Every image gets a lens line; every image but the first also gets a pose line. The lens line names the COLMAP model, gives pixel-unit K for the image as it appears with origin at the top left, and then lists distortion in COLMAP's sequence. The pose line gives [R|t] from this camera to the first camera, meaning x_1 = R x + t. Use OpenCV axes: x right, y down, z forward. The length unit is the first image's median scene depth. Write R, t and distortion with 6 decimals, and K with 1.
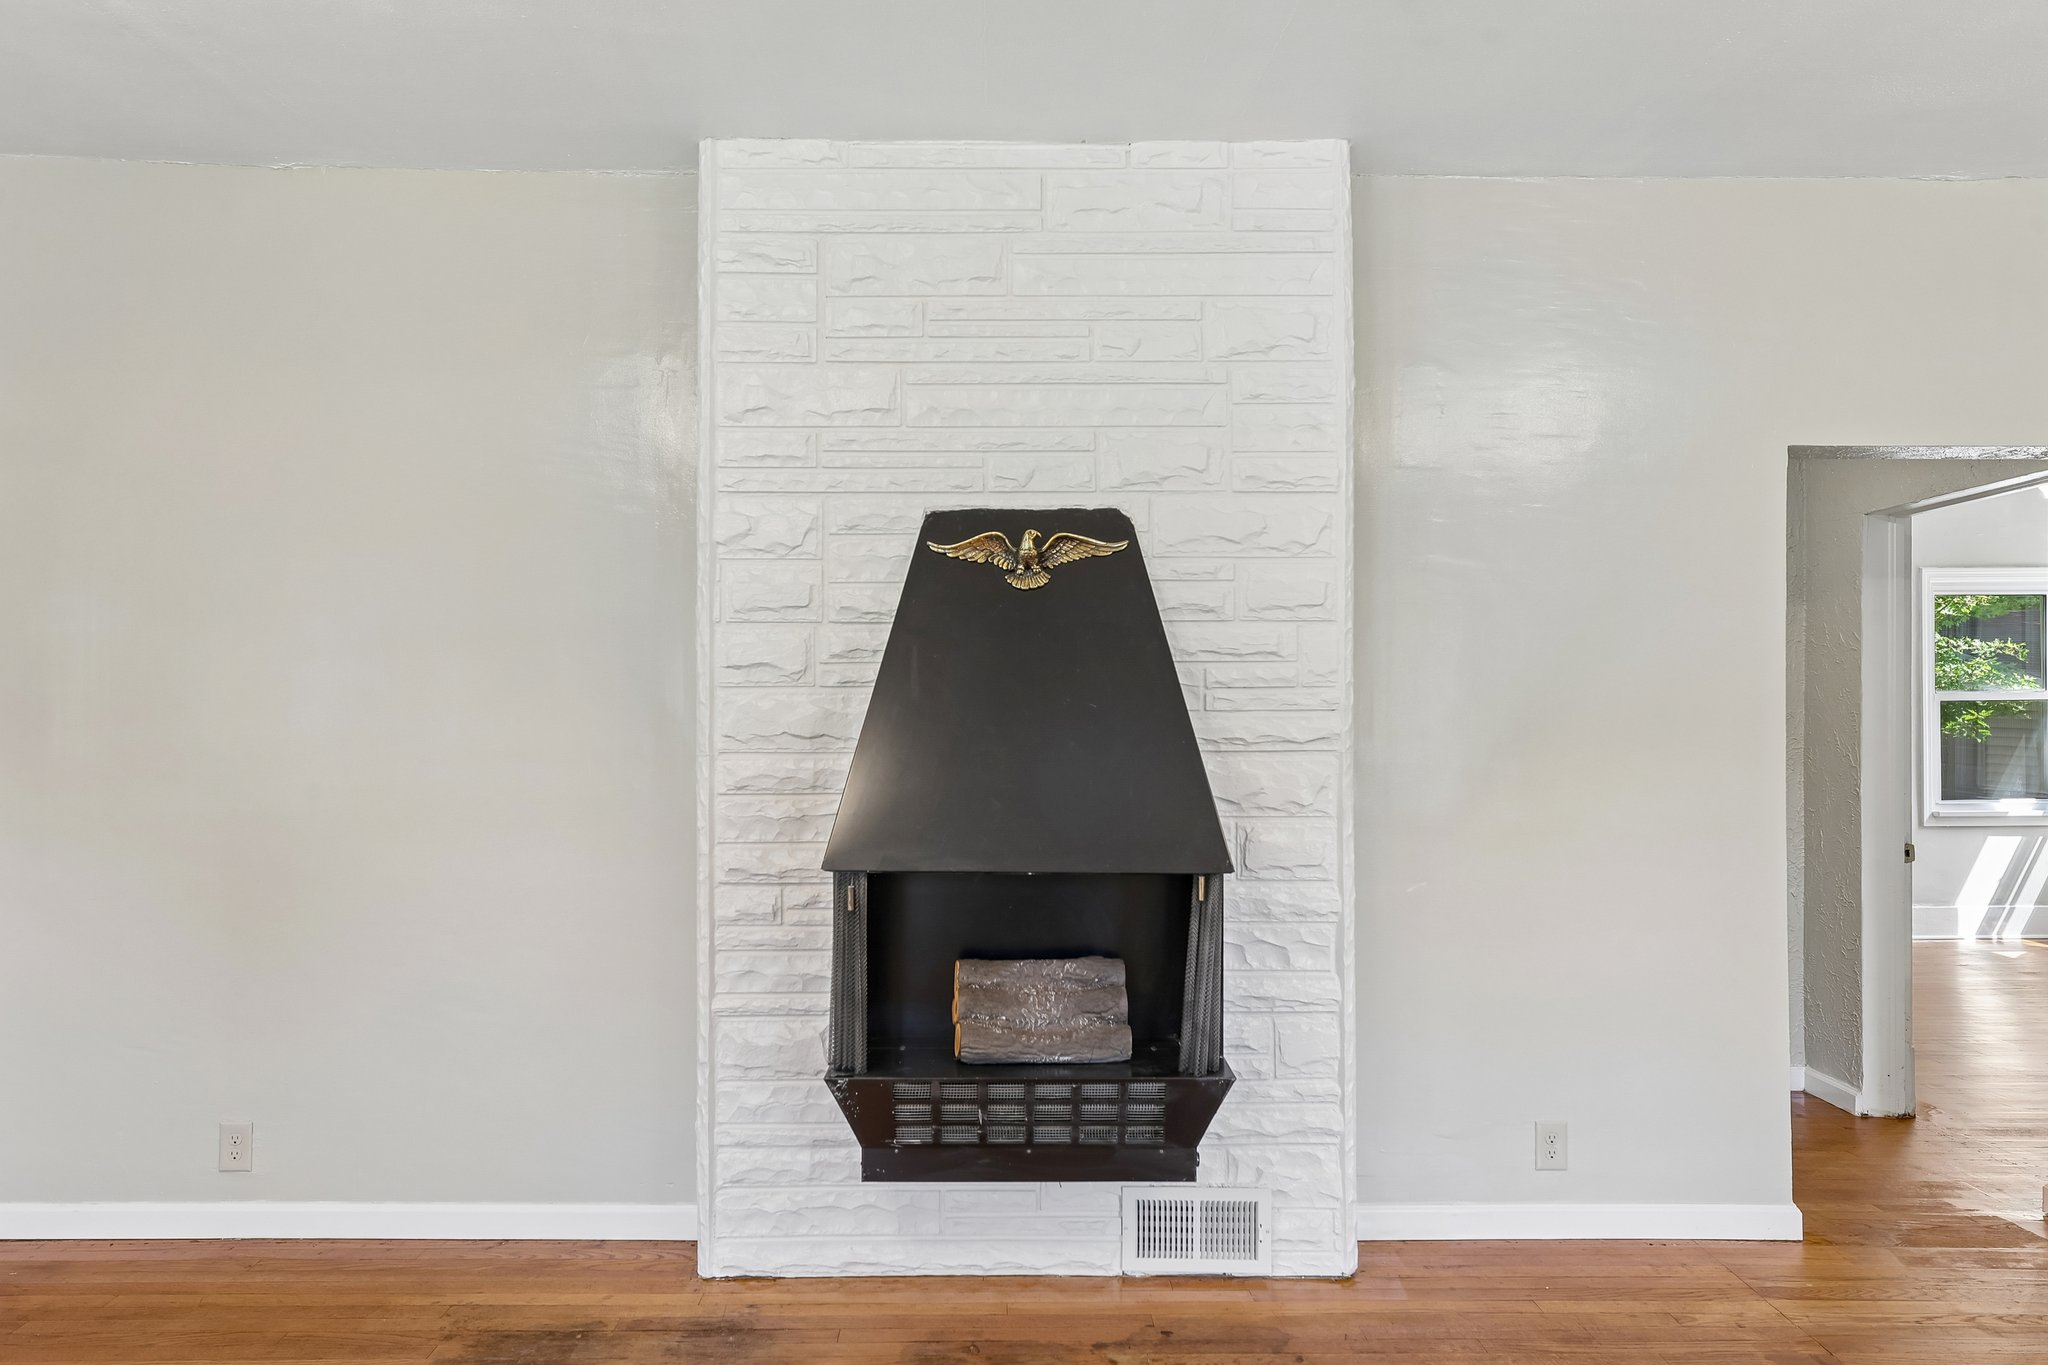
lens RADIAL K [[1380.6, 0, 1025.1], [0, 1380.6, 671.8], [0, 0, 1]] dist [0.016087, 0.003226]
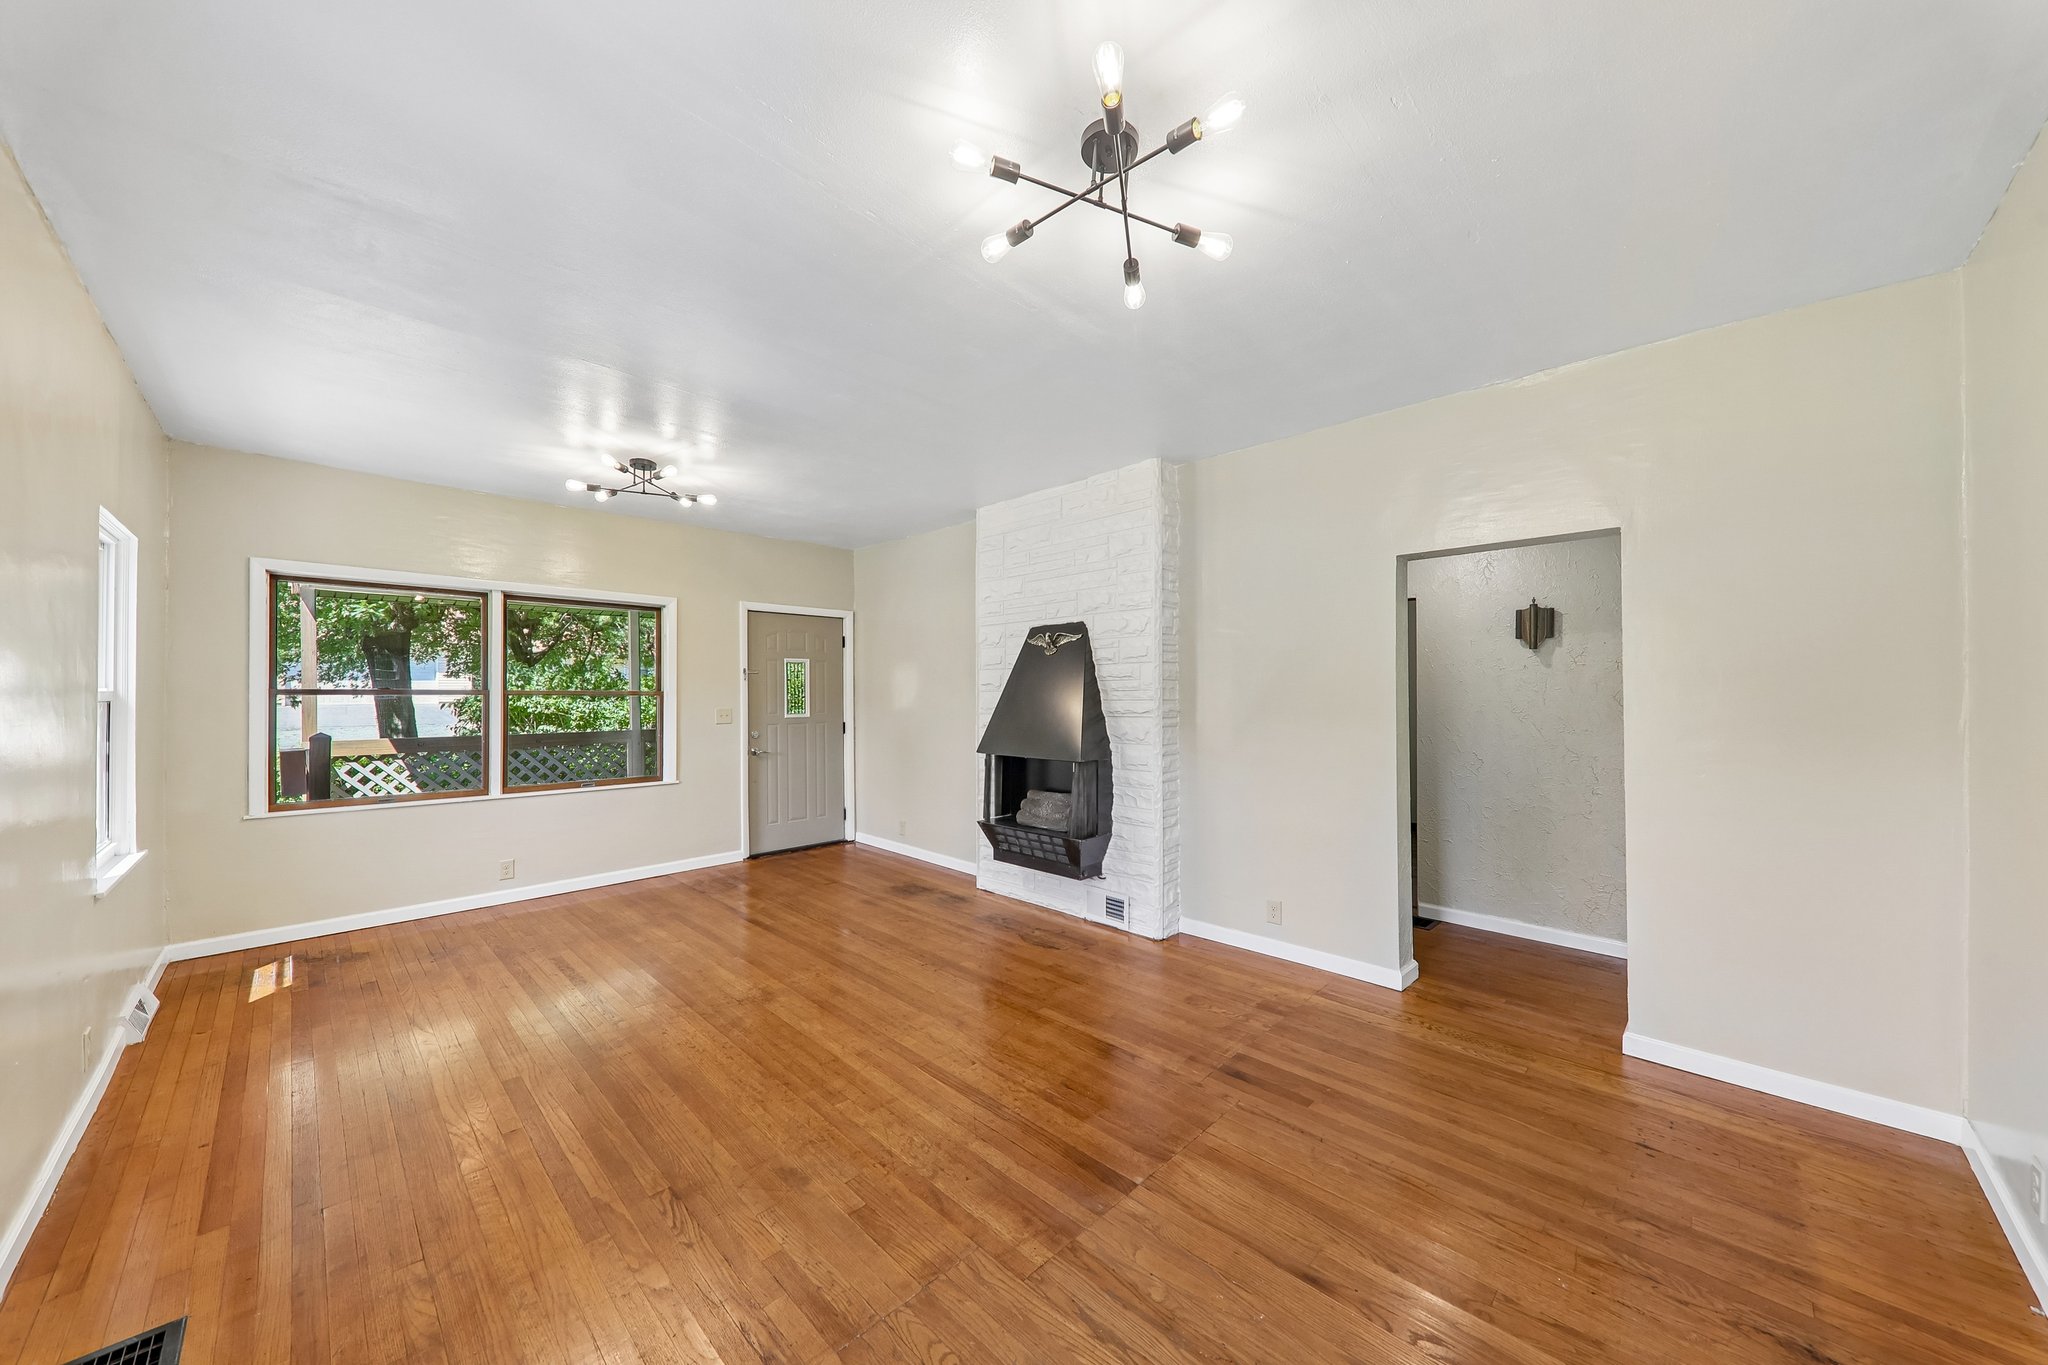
lens RADIAL K [[716.1, 0, 1026.7], [0, 716.1, 697.1], [0, 0, 1]] dist [0.011126, -0.005593]
pose [[0.697880, -0.001366, -0.716214, 0.956548], [0.006765, 0.999966, 0.004685, 0.015956], [0.716183, -0.008115, 0.697865, -0.006976]]
